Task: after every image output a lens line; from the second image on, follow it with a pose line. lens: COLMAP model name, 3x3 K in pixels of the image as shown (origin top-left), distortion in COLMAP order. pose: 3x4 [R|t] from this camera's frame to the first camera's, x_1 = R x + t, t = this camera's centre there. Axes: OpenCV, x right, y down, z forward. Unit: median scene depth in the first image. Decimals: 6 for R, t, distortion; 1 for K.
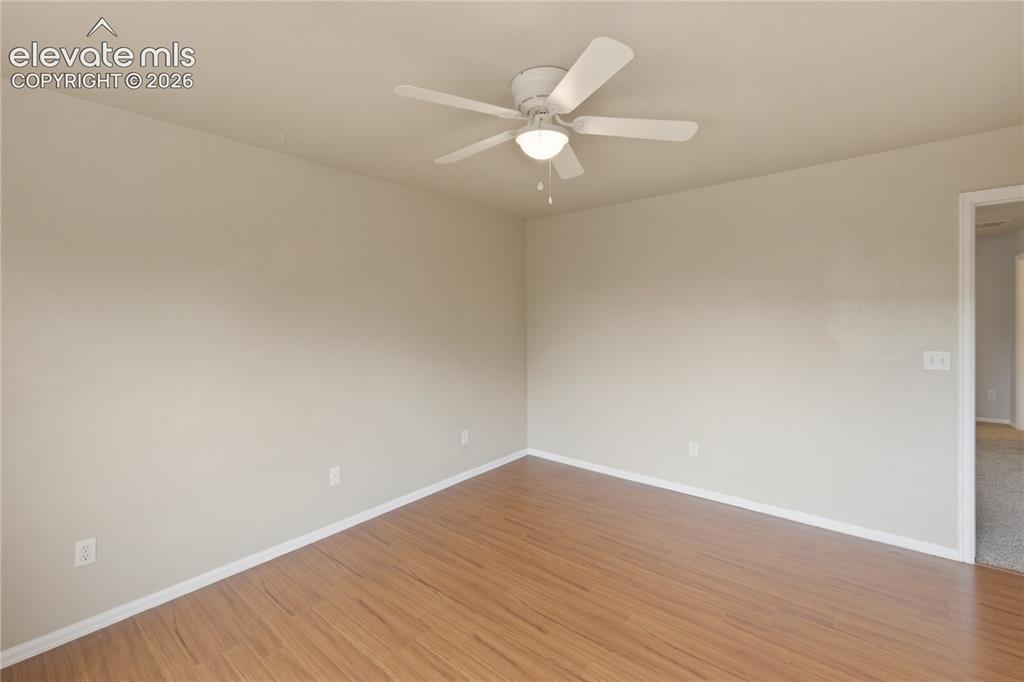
lens RADIAL K [[441.9, 0, 512.5], [0, 441.9, 337.7], [0, 0, 1]] dist [-0.003230, 0.001499]
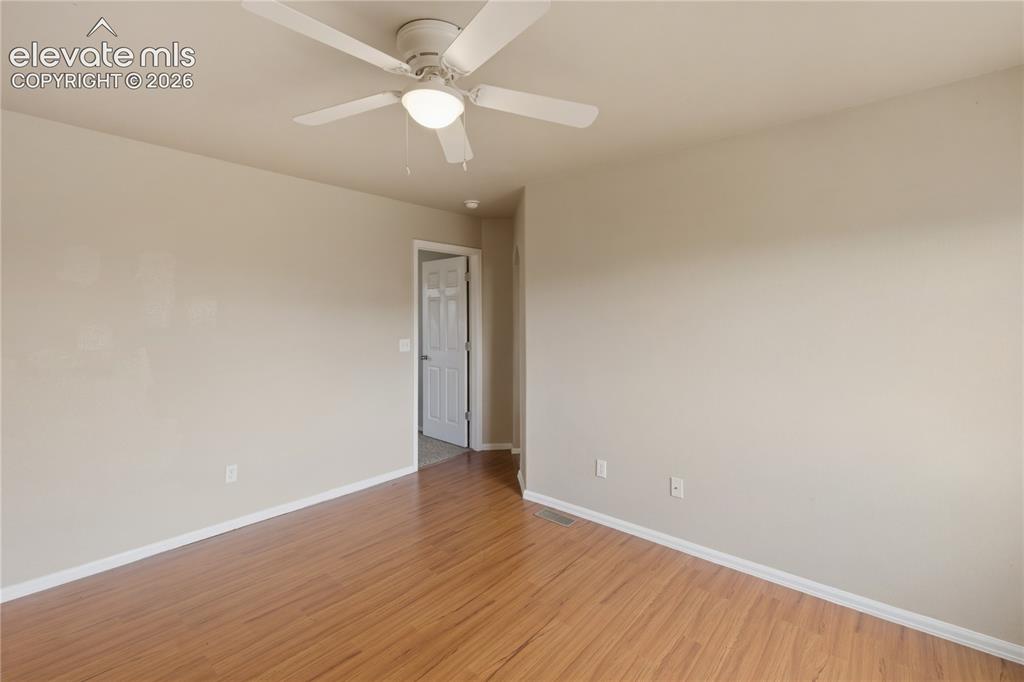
lens RADIAL K [[441.9, 0, 520.7], [0, 441.9, 321.4], [0, 0, 1]] dist [-0.003230, 0.001499]
pose [[0.005253, -0.001119, 0.999986, -0.556543], [0.038565, 0.999256, 0.000915, -0.016019], [-0.999242, 0.038559, 0.005292, 0.598412]]
